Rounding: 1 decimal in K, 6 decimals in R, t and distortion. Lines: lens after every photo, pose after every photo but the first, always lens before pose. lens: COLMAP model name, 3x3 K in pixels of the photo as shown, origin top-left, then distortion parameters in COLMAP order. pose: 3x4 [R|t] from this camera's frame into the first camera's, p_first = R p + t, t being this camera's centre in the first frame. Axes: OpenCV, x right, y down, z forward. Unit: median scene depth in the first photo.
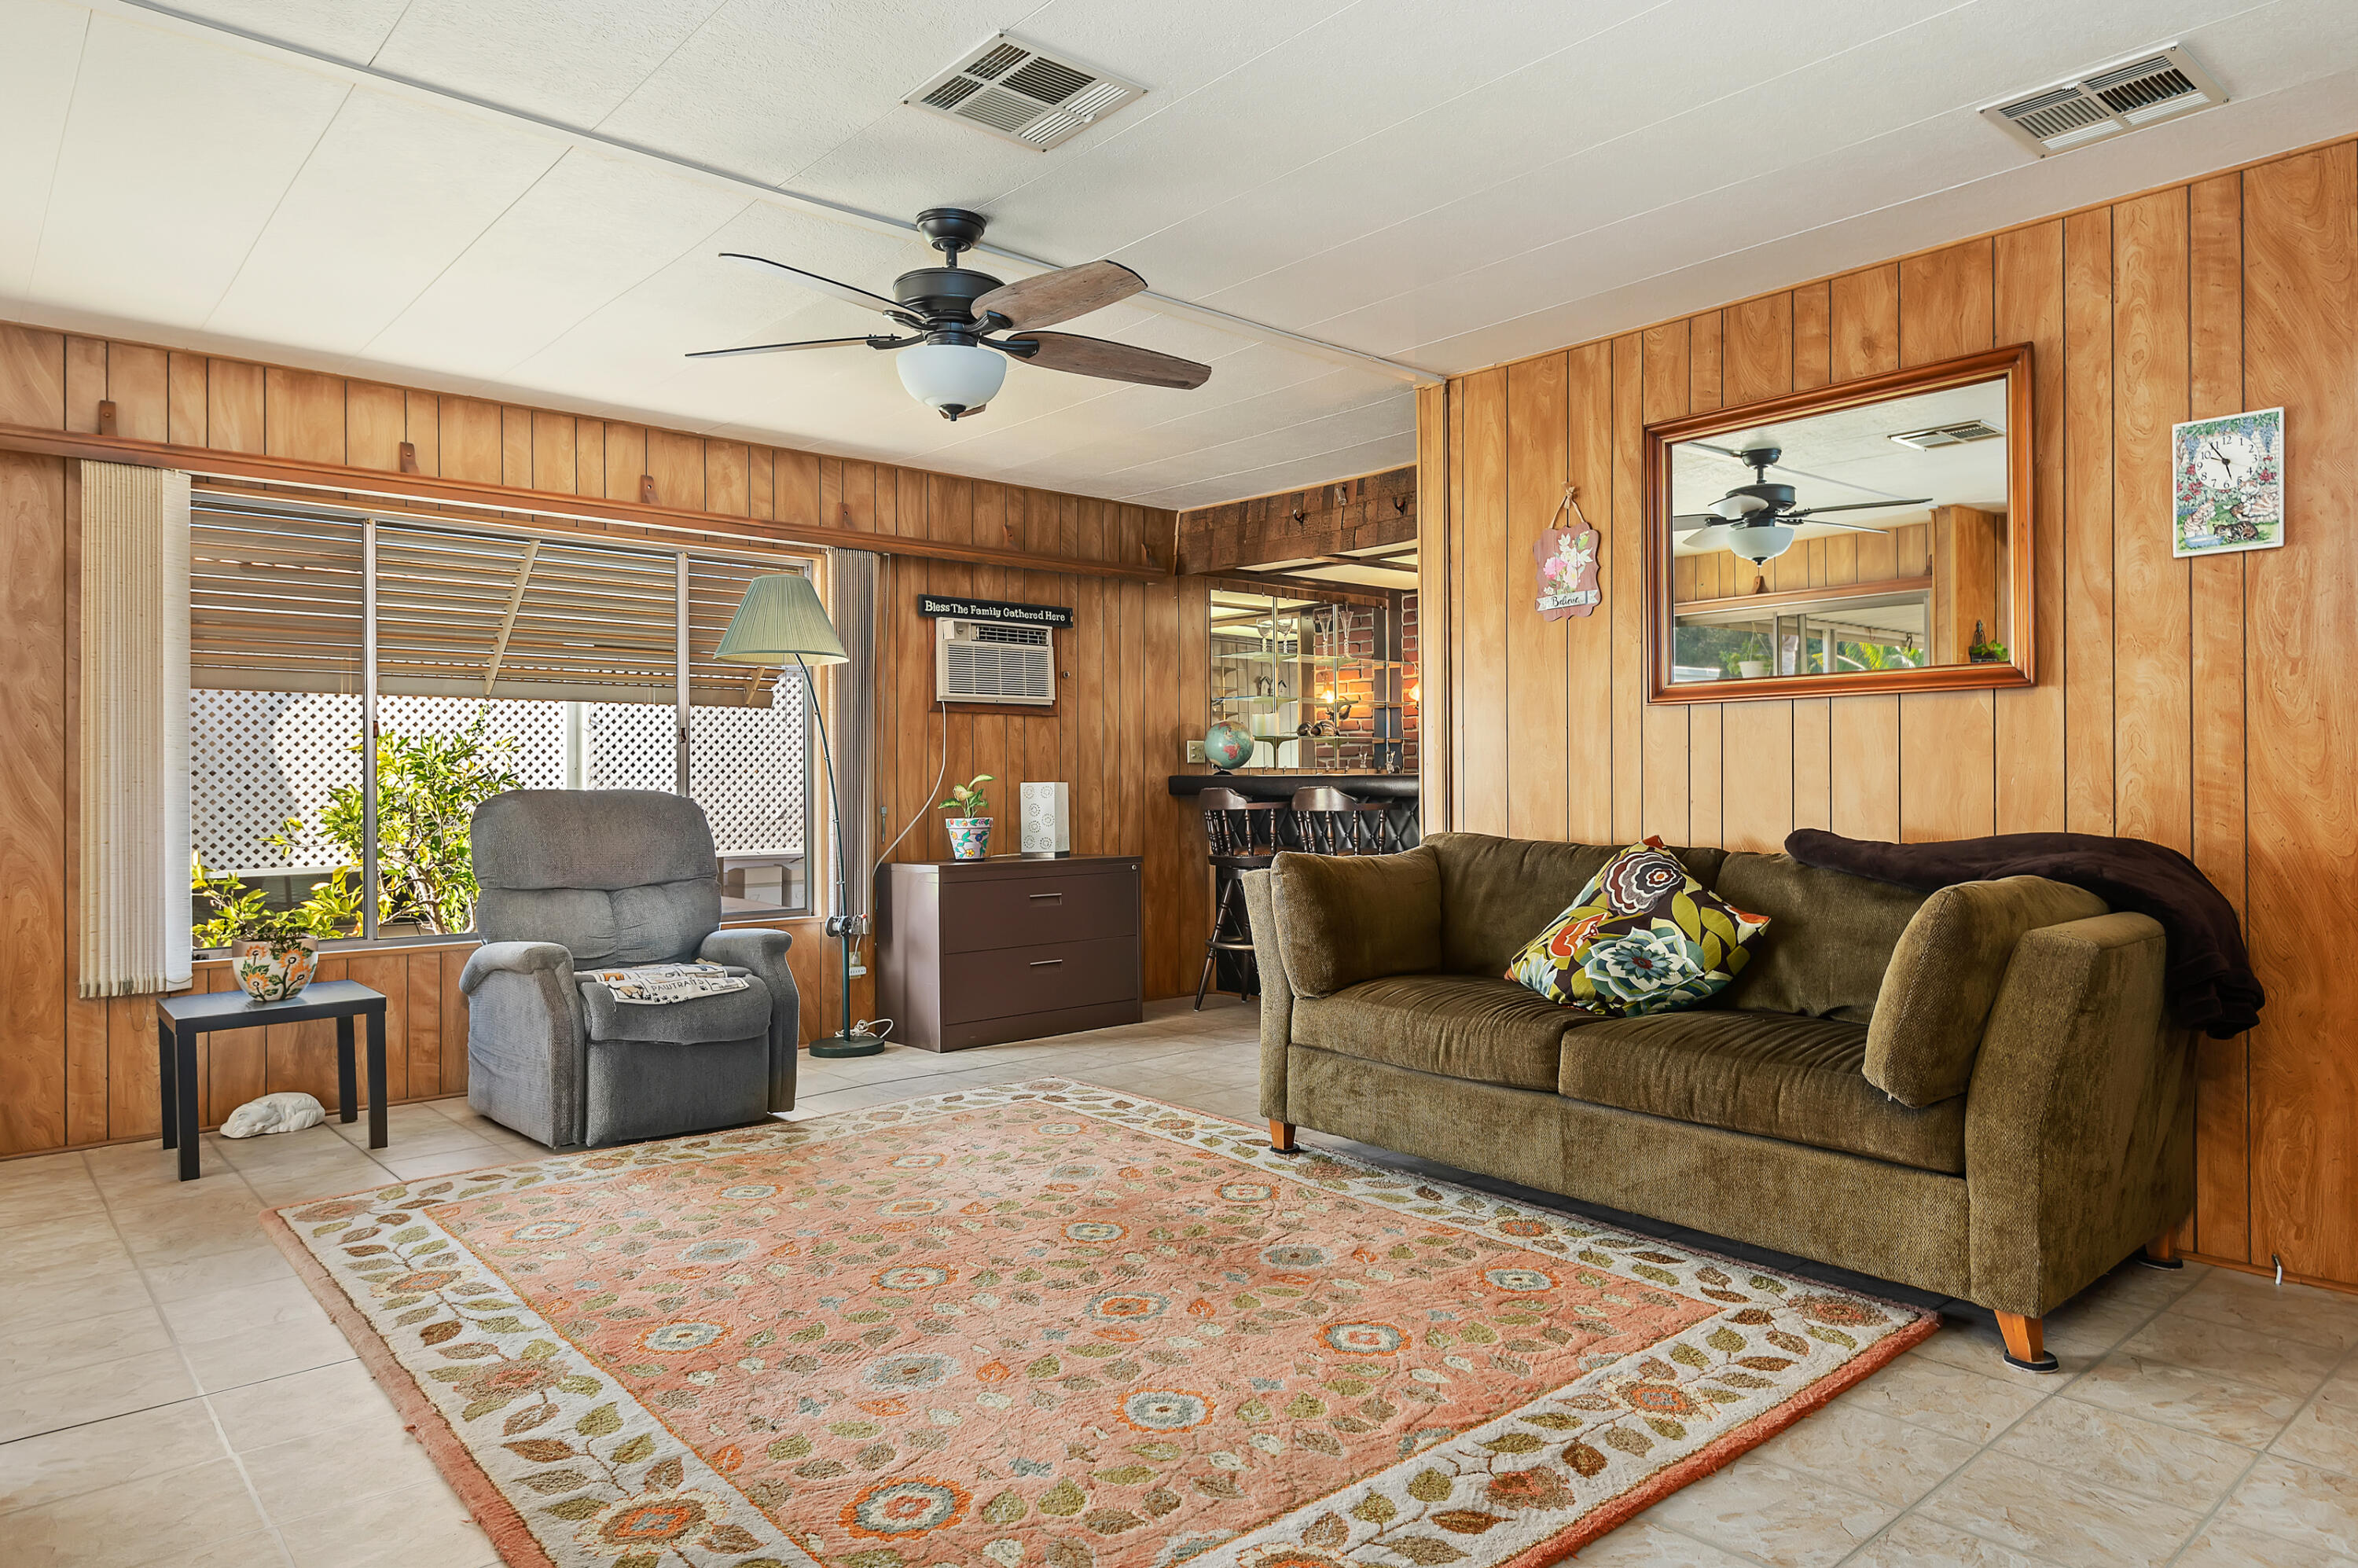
lens RADIAL K [[1481.7, 0, 1179.0], [0, 1481.7, 784.0], [0, 0, 1]] dist [0.023846, -0.001470]
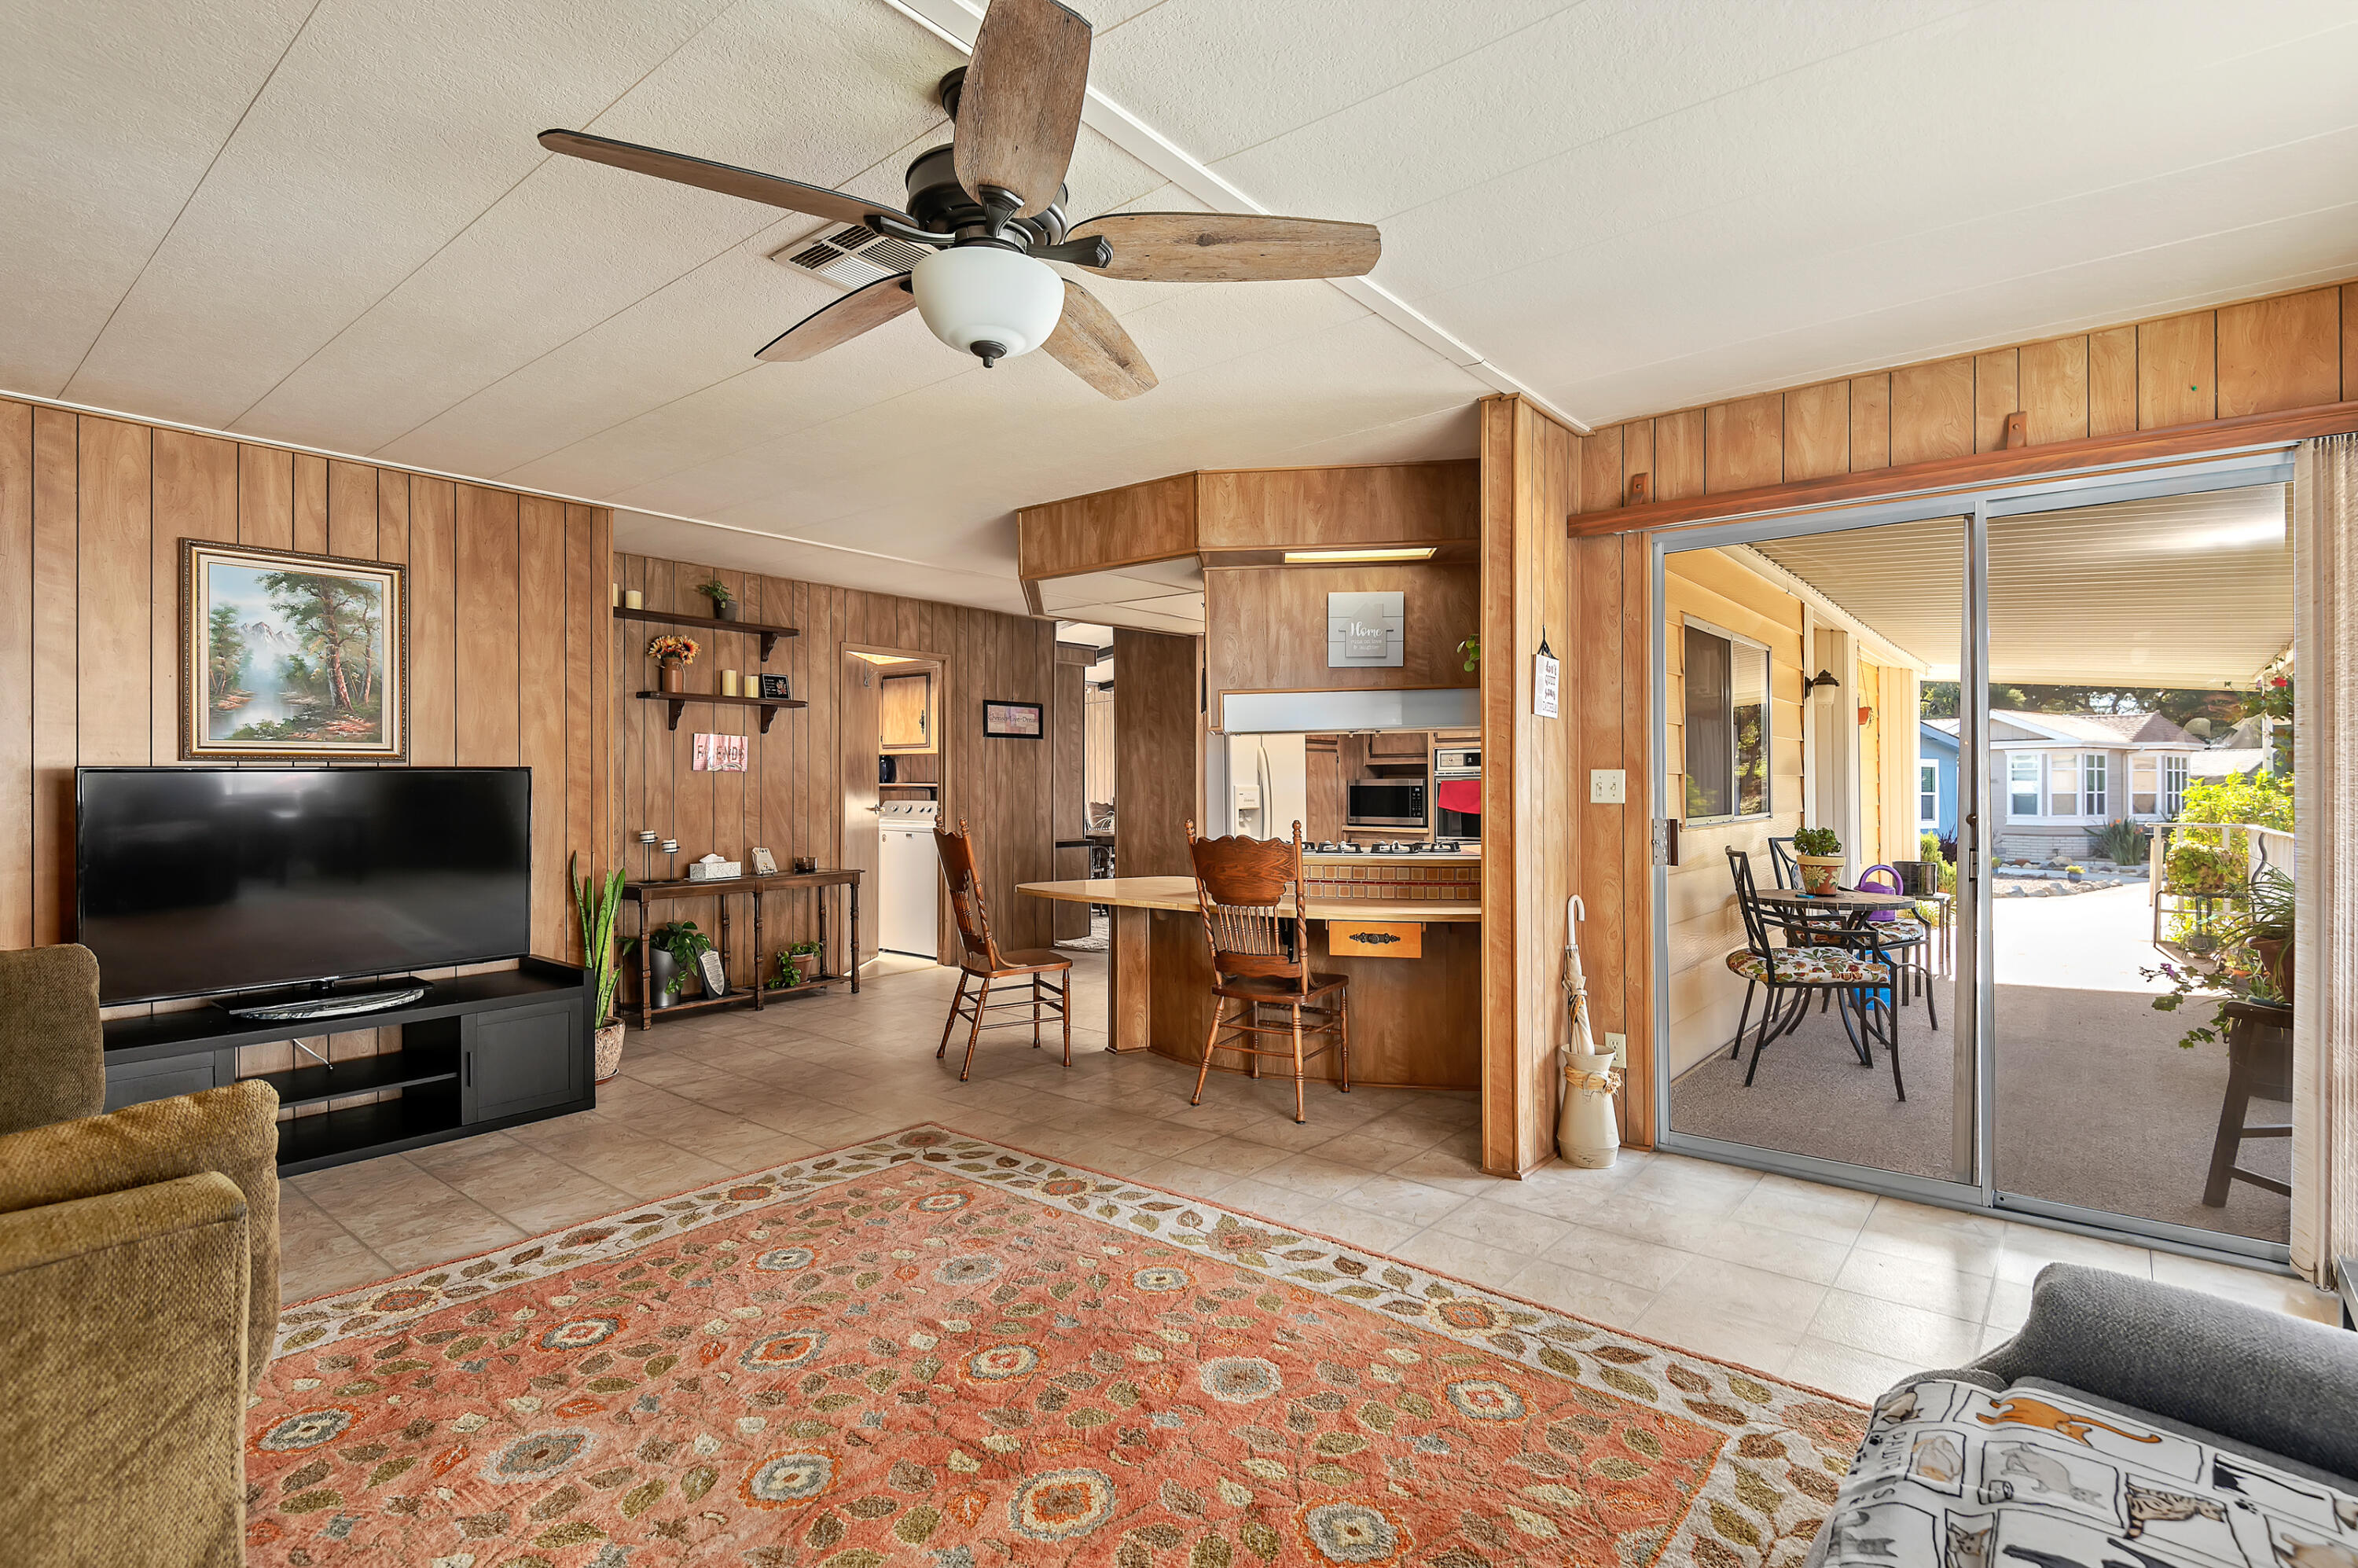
lens RADIAL K [[1094.9, 0, 1172.6], [0, 1094.9, 780.8], [0, 0, 1]] dist [0.022554, -0.017240]
pose [[-0.985817, 0.004377, -0.167766, -0.204202], [0.004515, 0.999990, -0.000444, -0.057890], [0.167762, -0.001196, -0.985827, 2.099914]]
